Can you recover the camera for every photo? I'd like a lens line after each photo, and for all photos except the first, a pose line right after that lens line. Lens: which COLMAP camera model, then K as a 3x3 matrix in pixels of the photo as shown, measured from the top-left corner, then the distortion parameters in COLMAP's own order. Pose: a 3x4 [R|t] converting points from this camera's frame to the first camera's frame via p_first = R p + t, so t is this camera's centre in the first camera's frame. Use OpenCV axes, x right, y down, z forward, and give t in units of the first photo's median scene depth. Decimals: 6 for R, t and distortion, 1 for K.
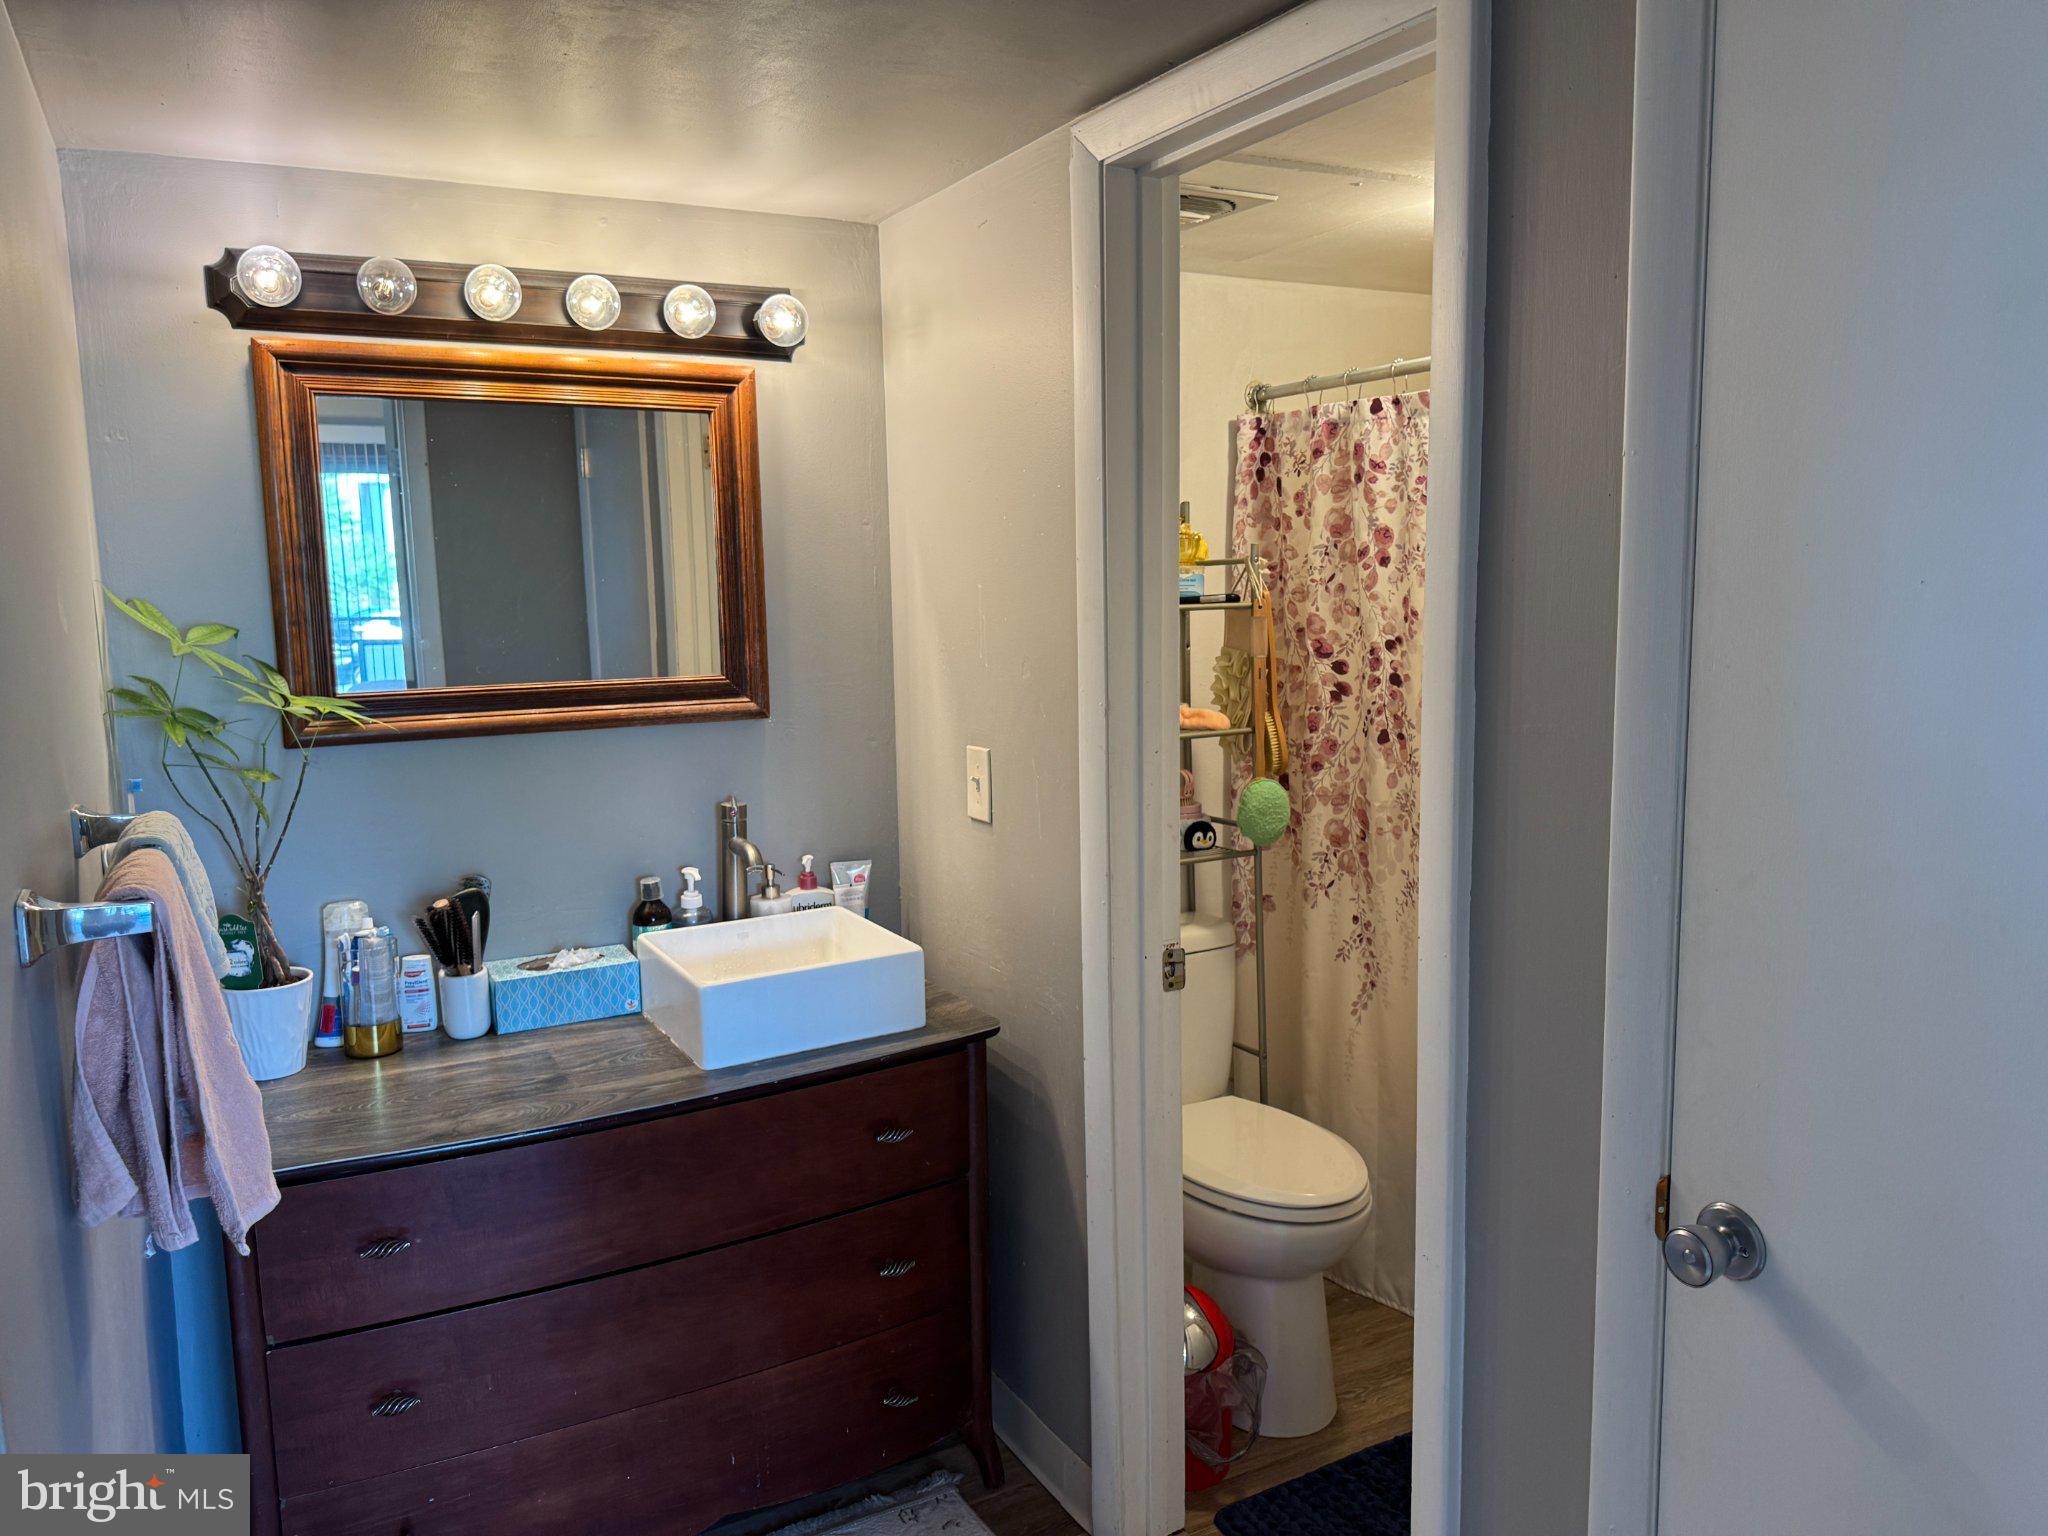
lens RADIAL K [[1492.9, 0, 1024.0], [0, 1492.9, 768.0], [0, 0, 1]] dist [0.135289, -0.000742]
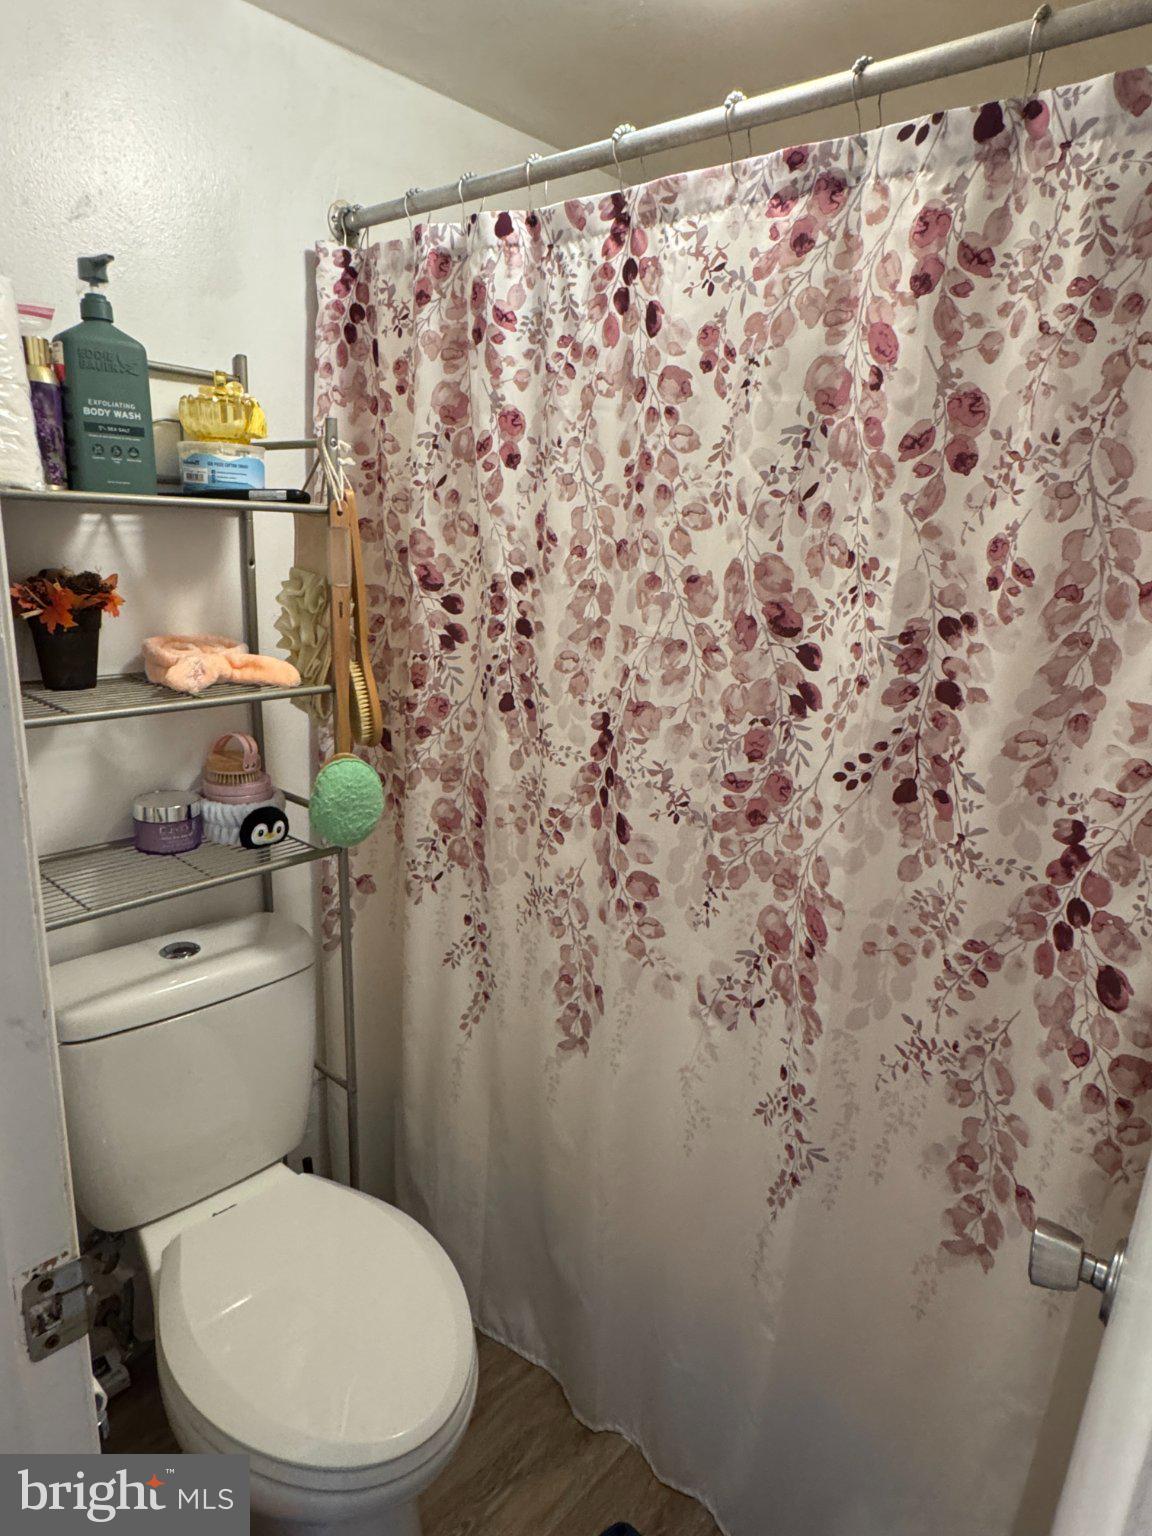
lens RADIAL K [[895.9, 0, 576.0], [0, 895.9, 768.0], [0, 0, 1]] dist [-0.003122, -0.000755]
pose [[0.947209, -0.016046, 0.320214, 0.123339], [-0.031625, 0.989200, 0.143119, -0.051969], [-0.319052, -0.145691, 0.936472, 0.545370]]
